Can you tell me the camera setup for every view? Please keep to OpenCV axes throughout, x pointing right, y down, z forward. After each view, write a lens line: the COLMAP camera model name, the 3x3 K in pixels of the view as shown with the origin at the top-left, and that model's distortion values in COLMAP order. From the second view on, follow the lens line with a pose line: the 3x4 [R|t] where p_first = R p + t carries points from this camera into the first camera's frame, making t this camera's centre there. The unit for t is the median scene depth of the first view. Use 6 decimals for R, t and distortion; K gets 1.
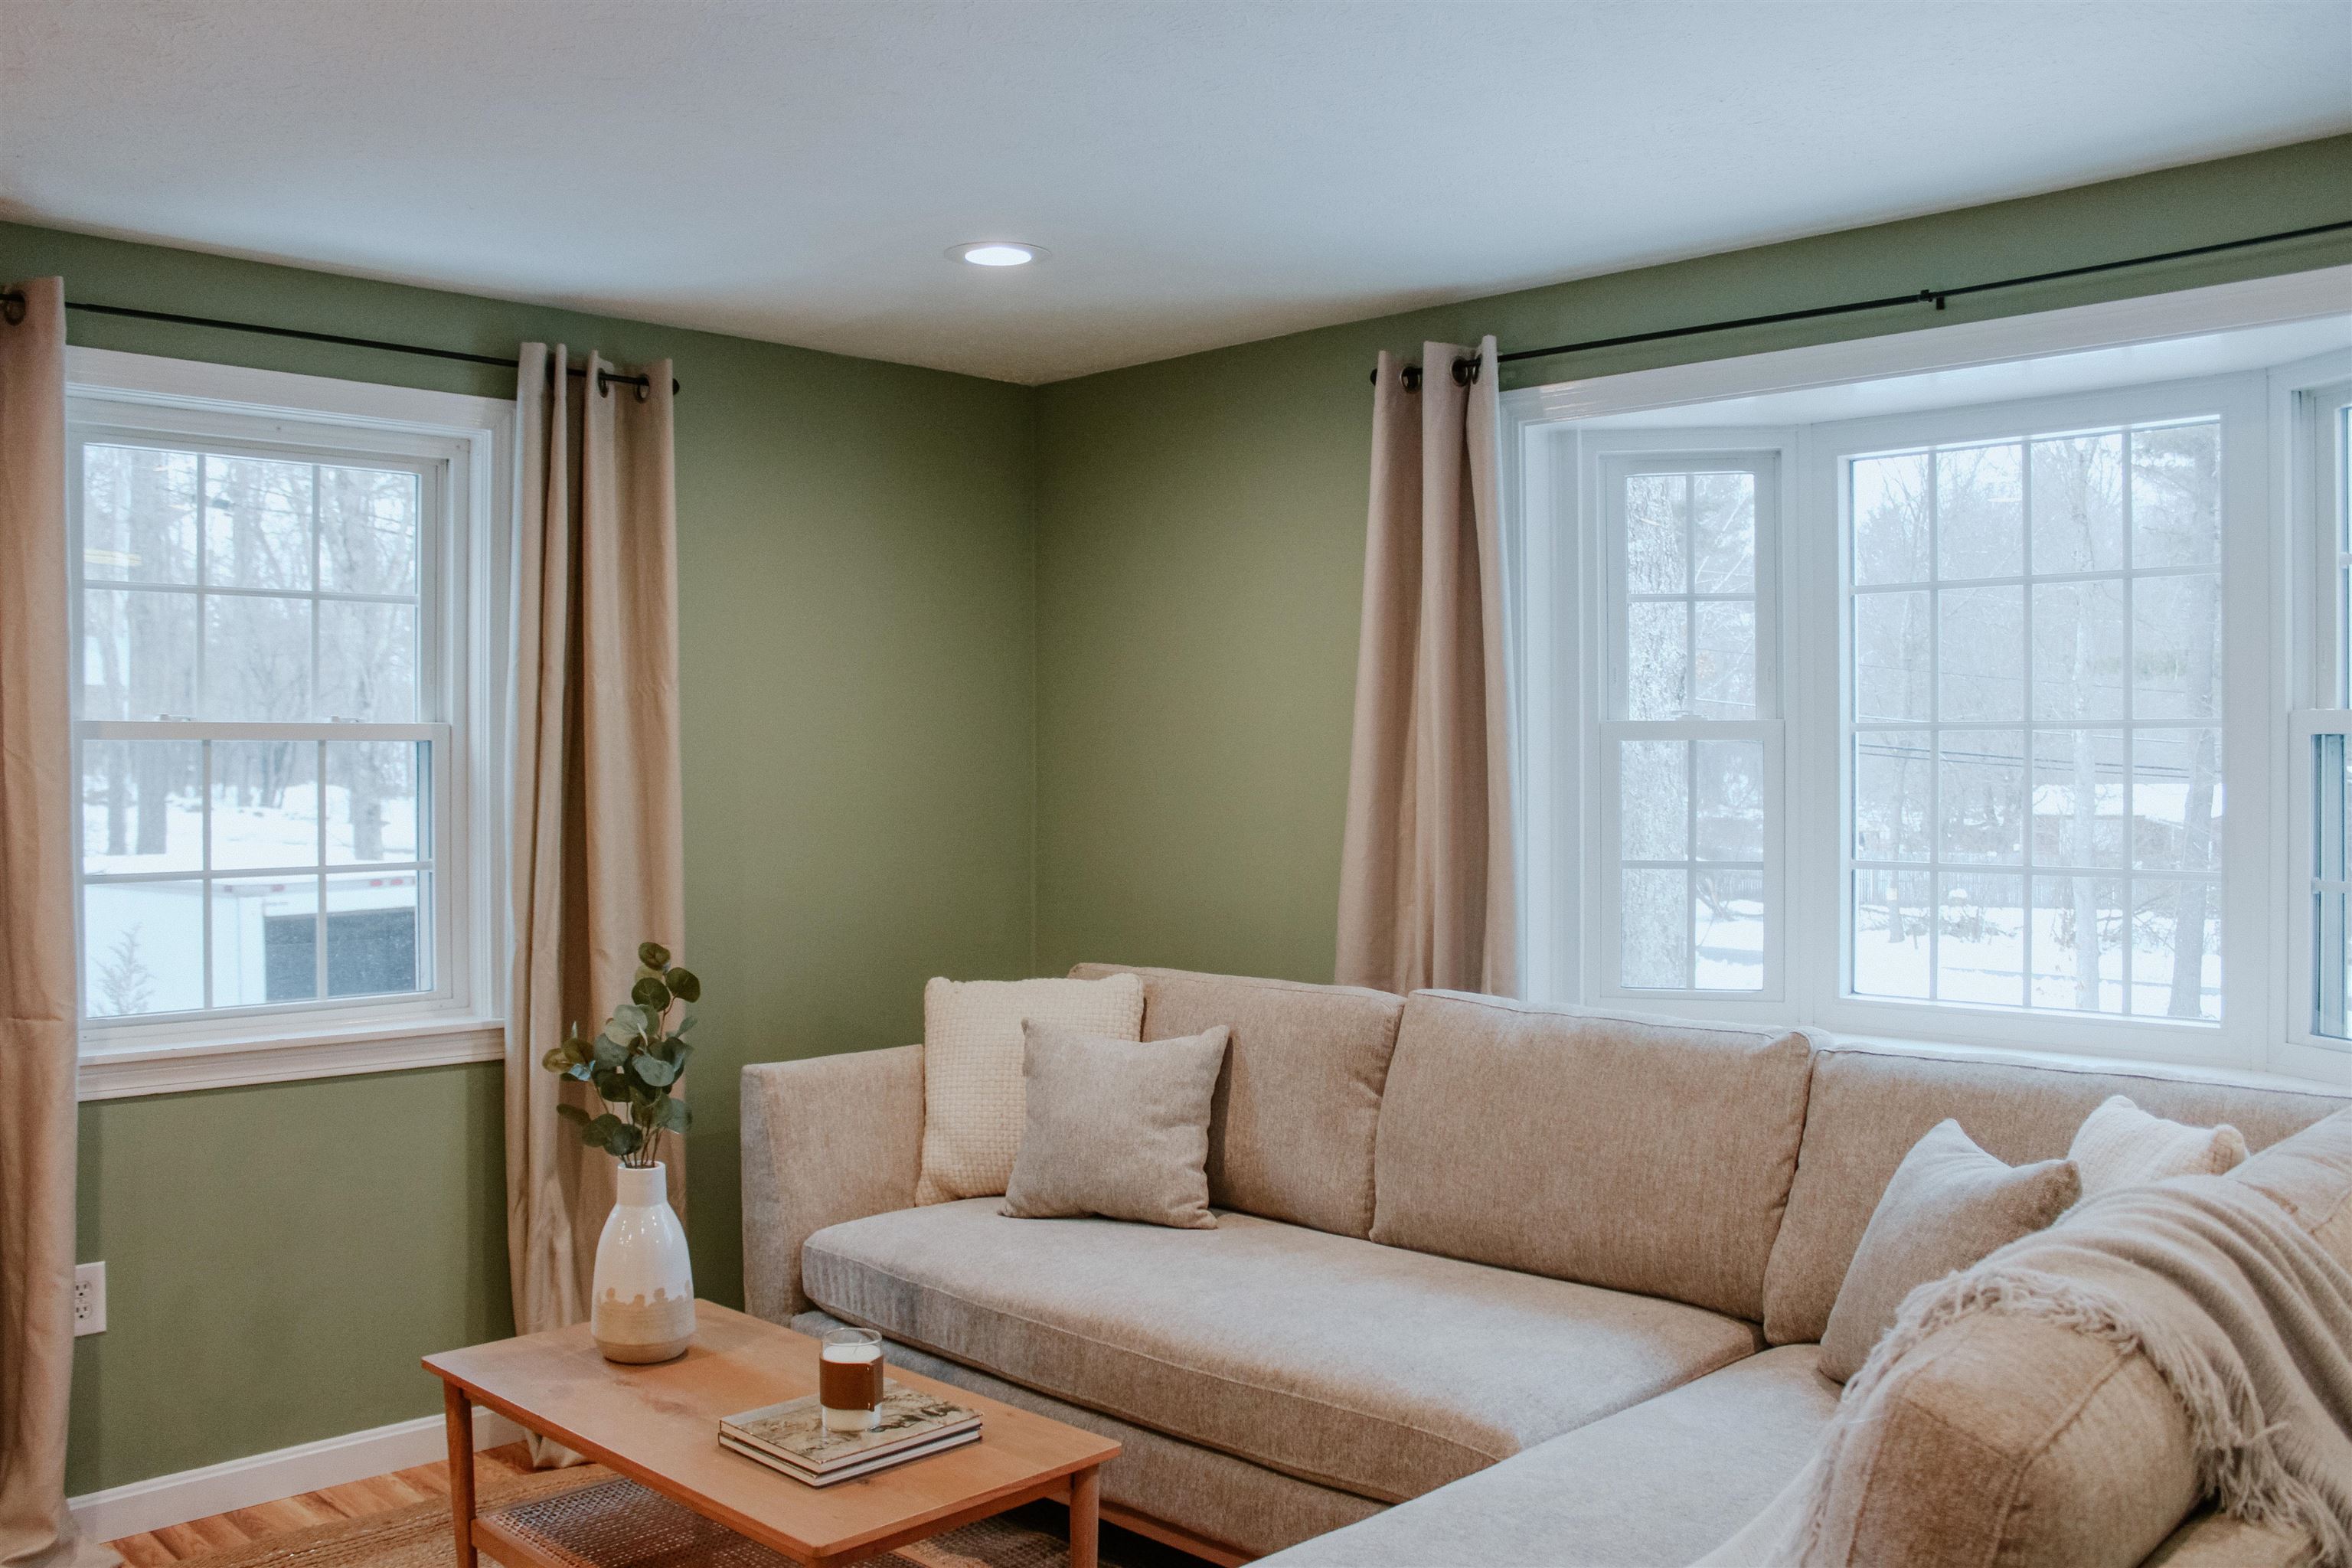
lens RADIAL K [[1964.8, 0, 1172.1], [0, 1964.8, 799.7], [0, 0, 1]] dist [-0.167580, 0.159080]
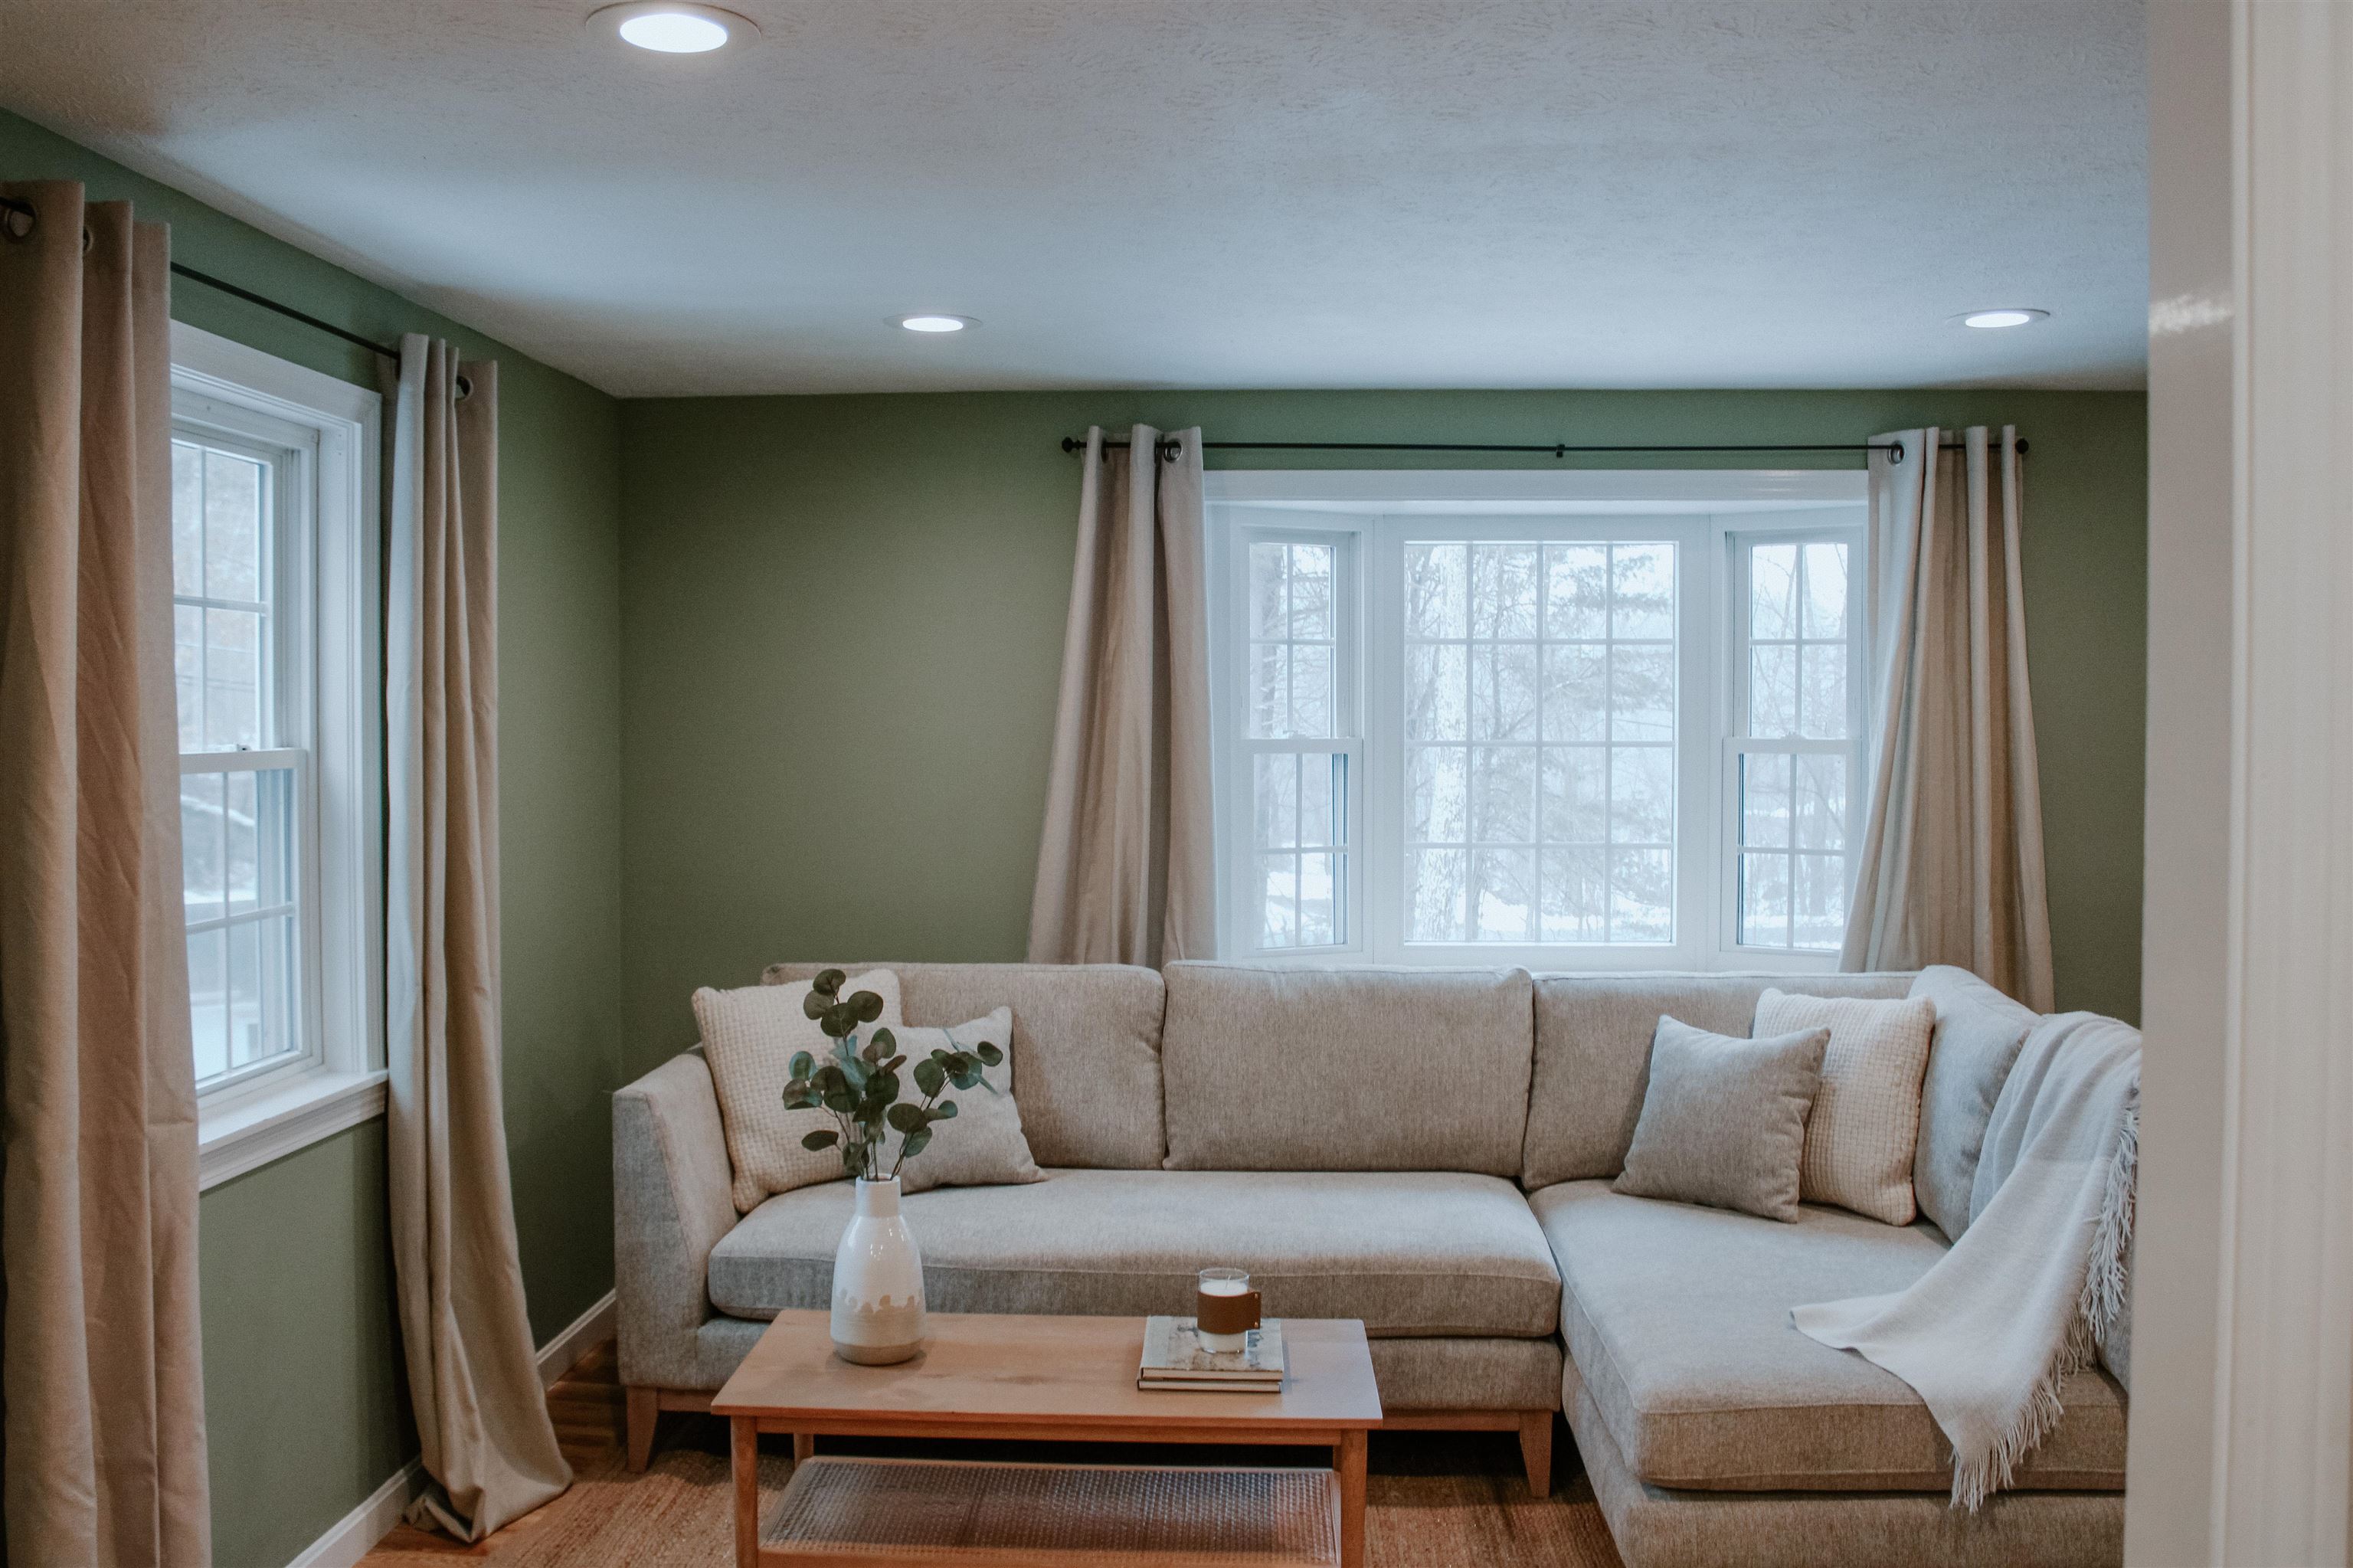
lens RADIAL K [[2040.2, 0, 1176.5], [0, 2040.2, 784.0], [0, 0, 1]] dist [-0.159058, 0.008737]
pose [[0.745753, -0.020782, 0.665899, -0.724156], [0.008147, 0.999723, 0.022076, -0.042326], [-0.666173, -0.011038, 0.745716, 0.050916]]
